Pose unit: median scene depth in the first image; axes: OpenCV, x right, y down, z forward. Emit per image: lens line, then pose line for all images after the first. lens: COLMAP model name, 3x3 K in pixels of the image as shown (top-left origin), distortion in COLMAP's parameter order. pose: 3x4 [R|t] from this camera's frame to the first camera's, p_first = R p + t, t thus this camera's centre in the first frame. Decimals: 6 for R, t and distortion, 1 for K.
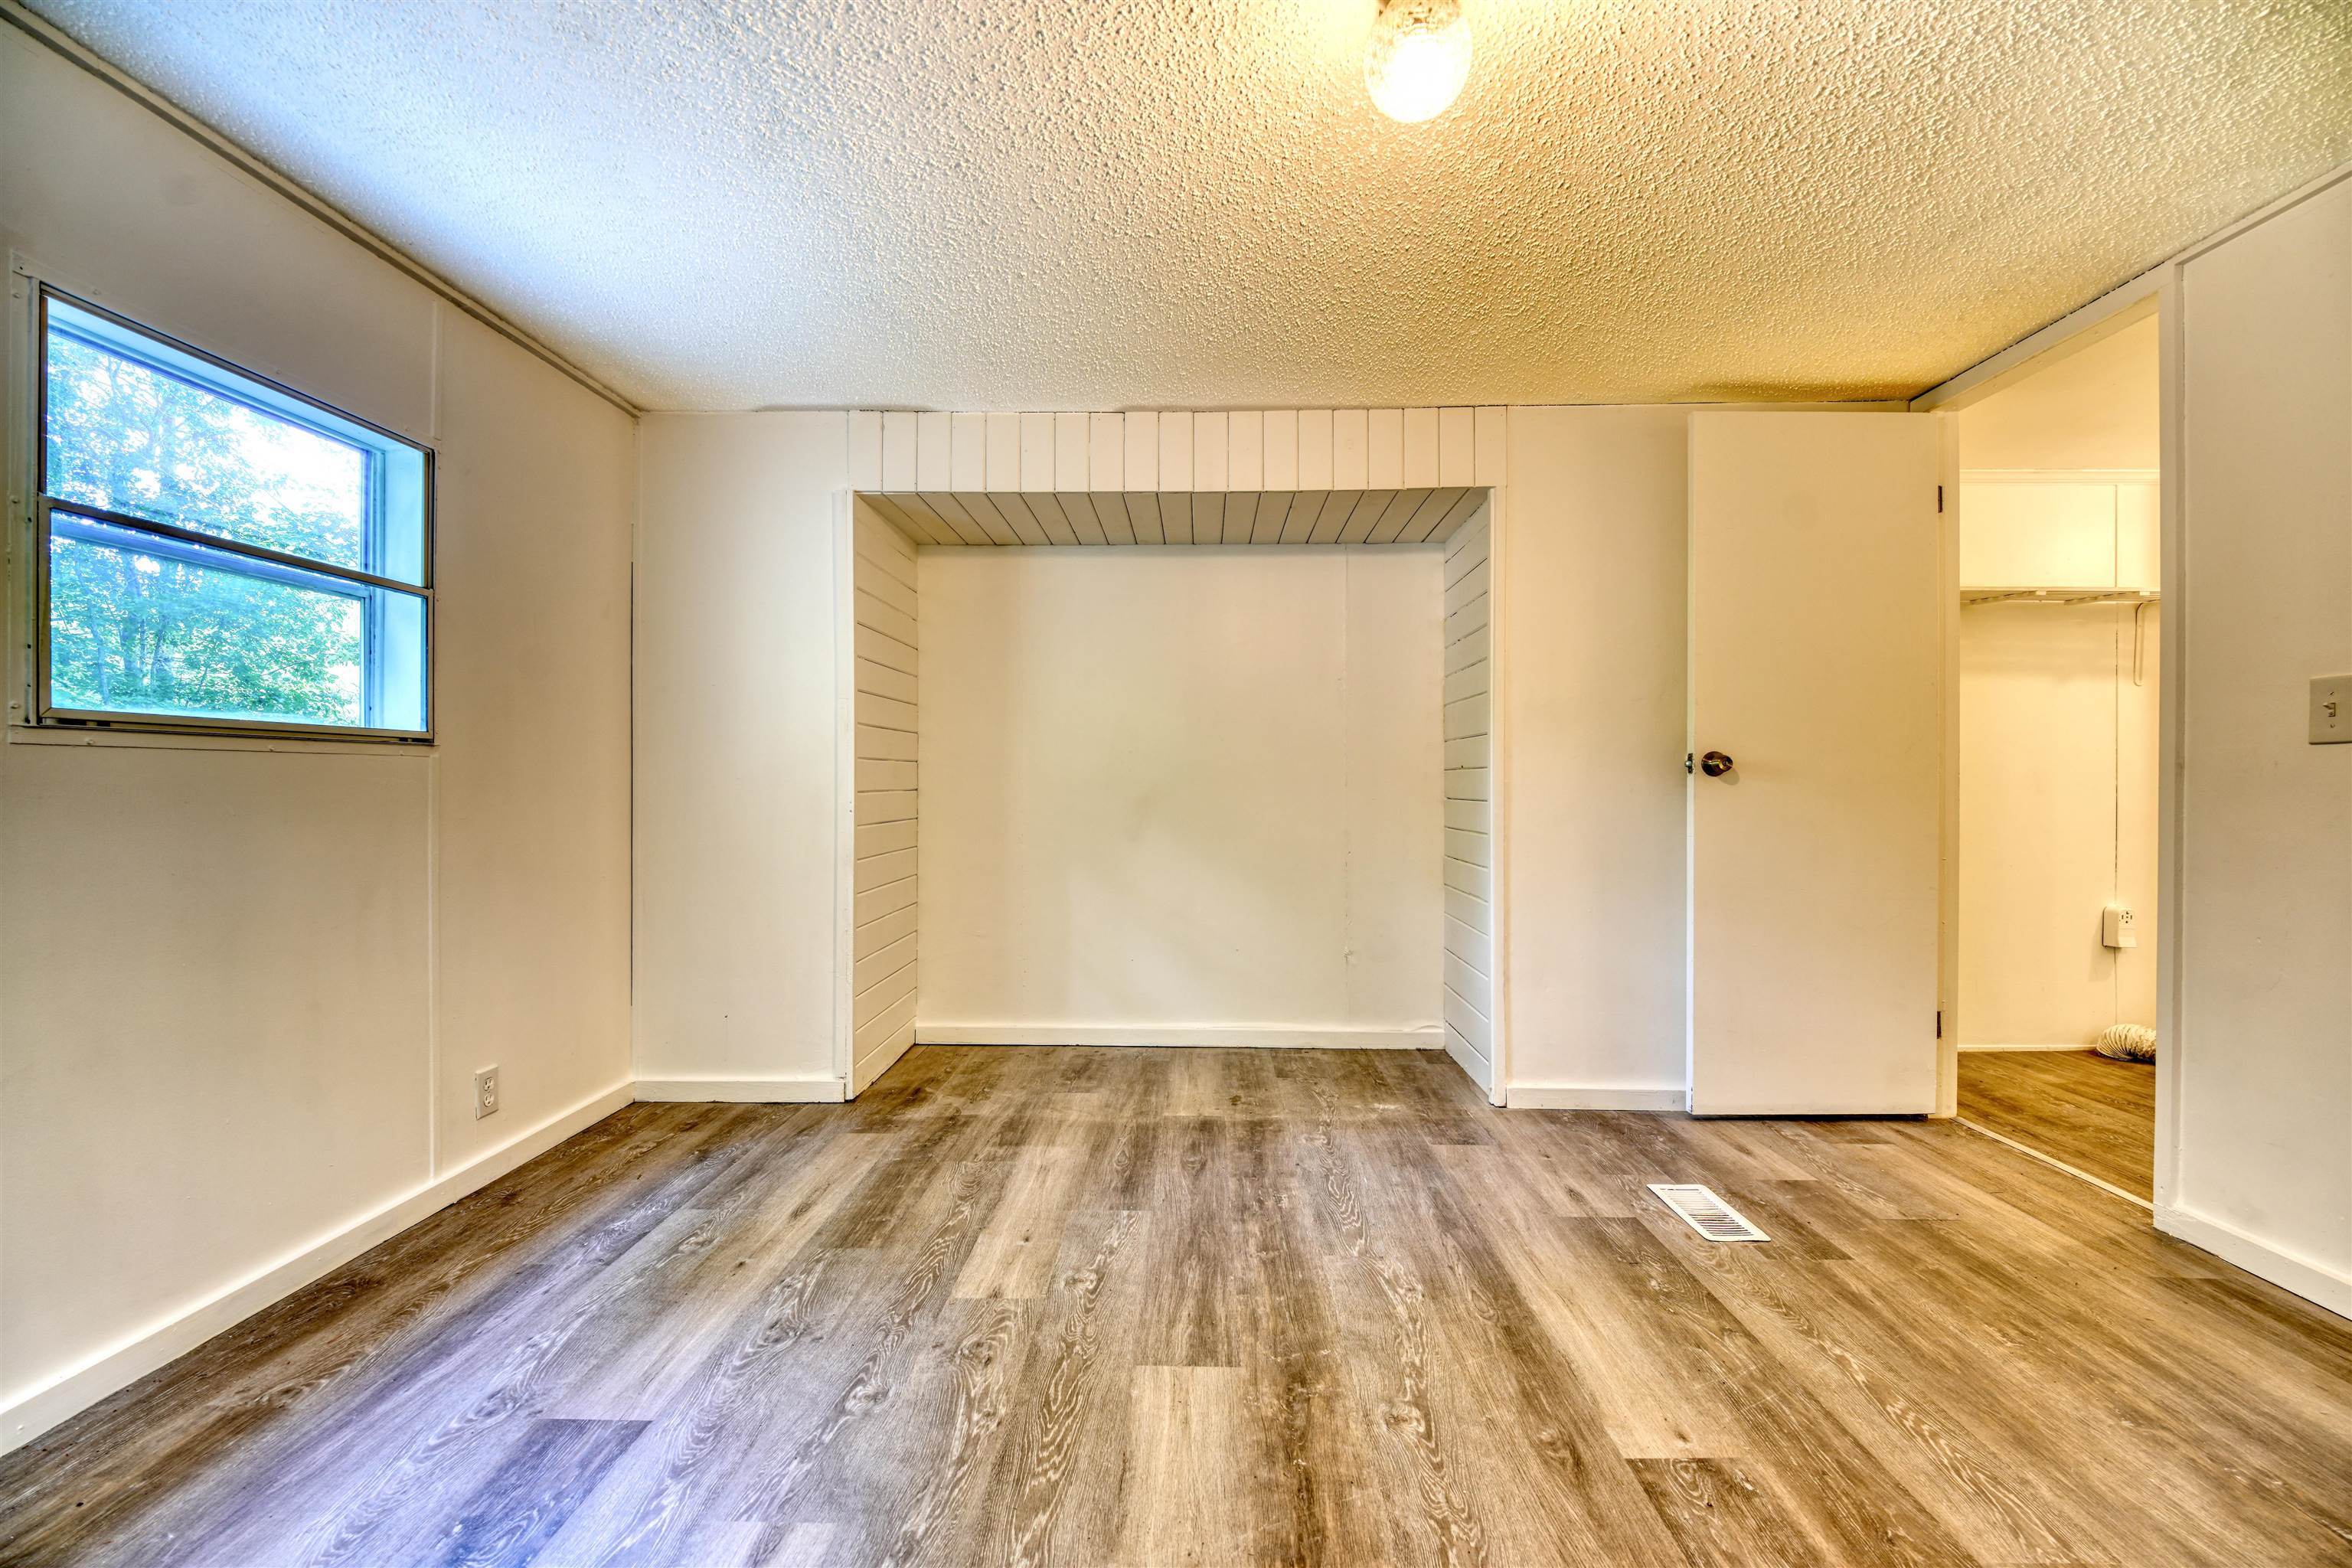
lens RADIAL K [[961.4, 0, 1181.9], [0, 961.4, 793.7], [0, 0, 1]] dist [0.009168, -0.013864]
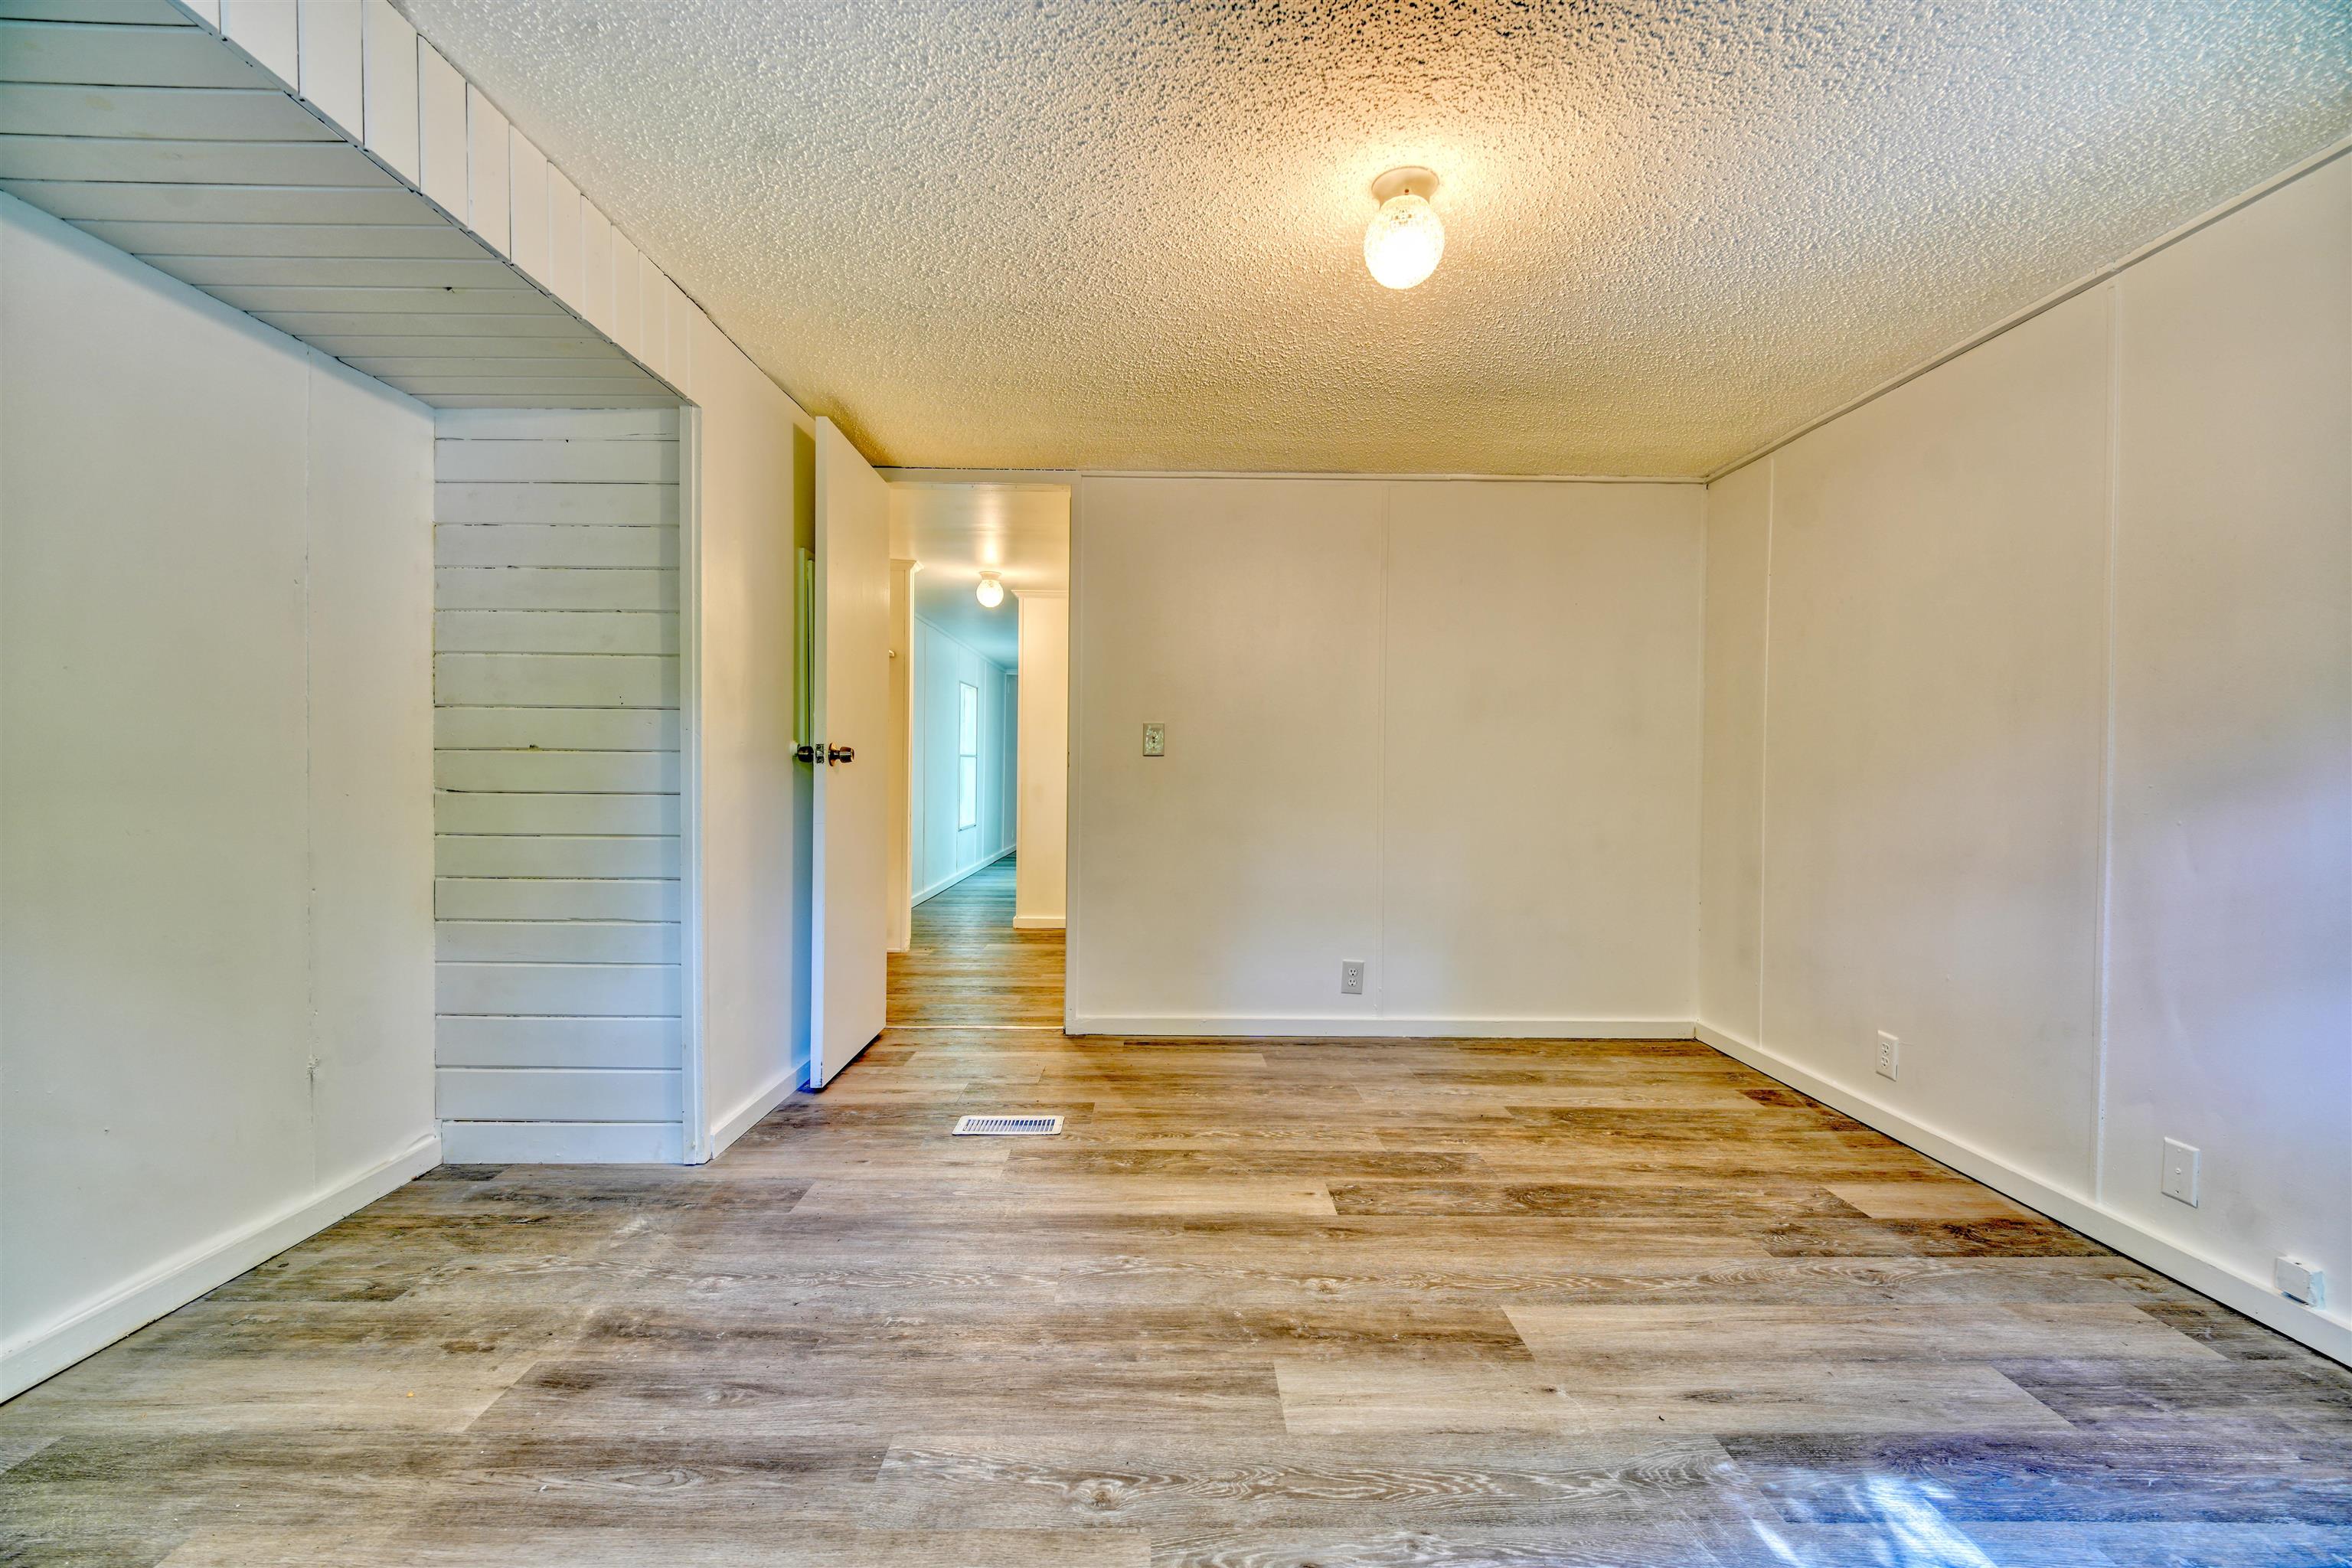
lens RADIAL K [[968.7, 0, 1181.5], [0, 968.7, 782.0], [0, 0, 1]] dist [0.010246, -0.016835]
pose [[-0.034063, -0.012366, 0.999343, -0.800915], [0.001893, 0.999921, 0.012438, -0.017735], [-0.999418, 0.002316, -0.034036, 0.965480]]
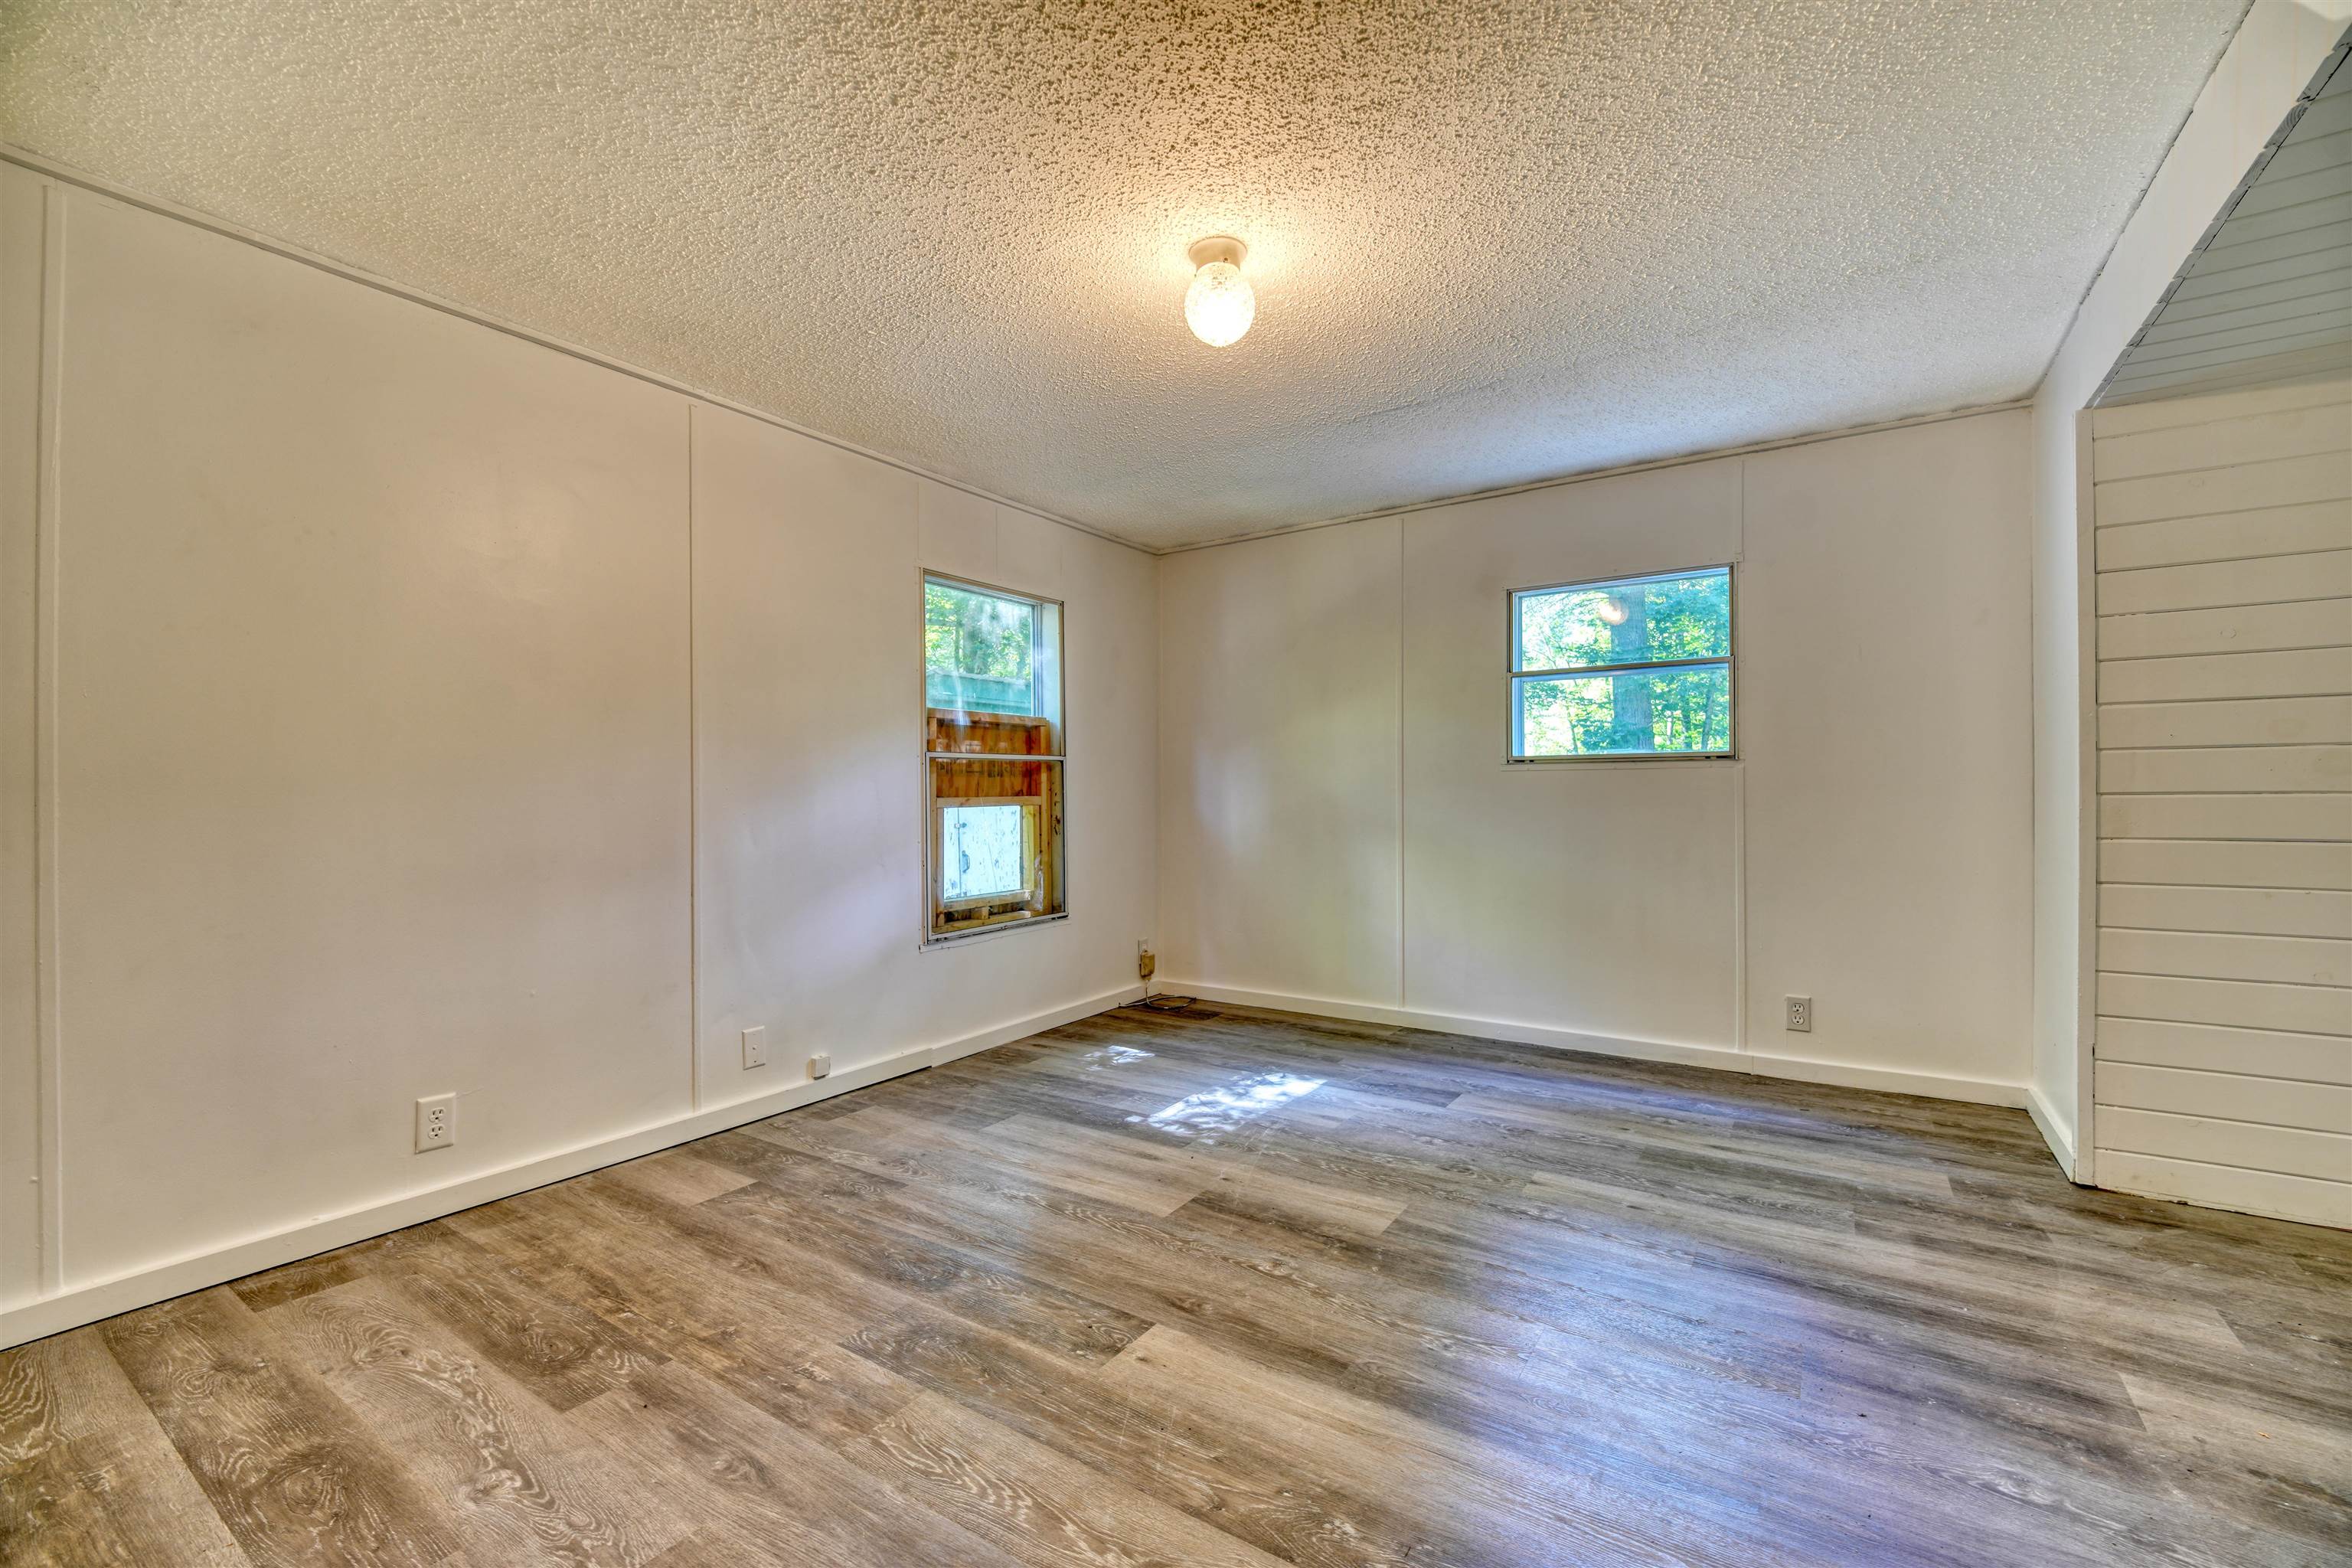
lens RADIAL K [[986.4, 0, 1188.5], [0, 986.4, 771.1], [0, 0, 1]] dist [0.008720, -0.017014]
pose [[-0.531630, -0.014857, -0.846846, 1.136481], [-0.006804, 0.999889, -0.013271, -0.005564], [0.846949, -0.001293, -0.531672, 1.272385]]
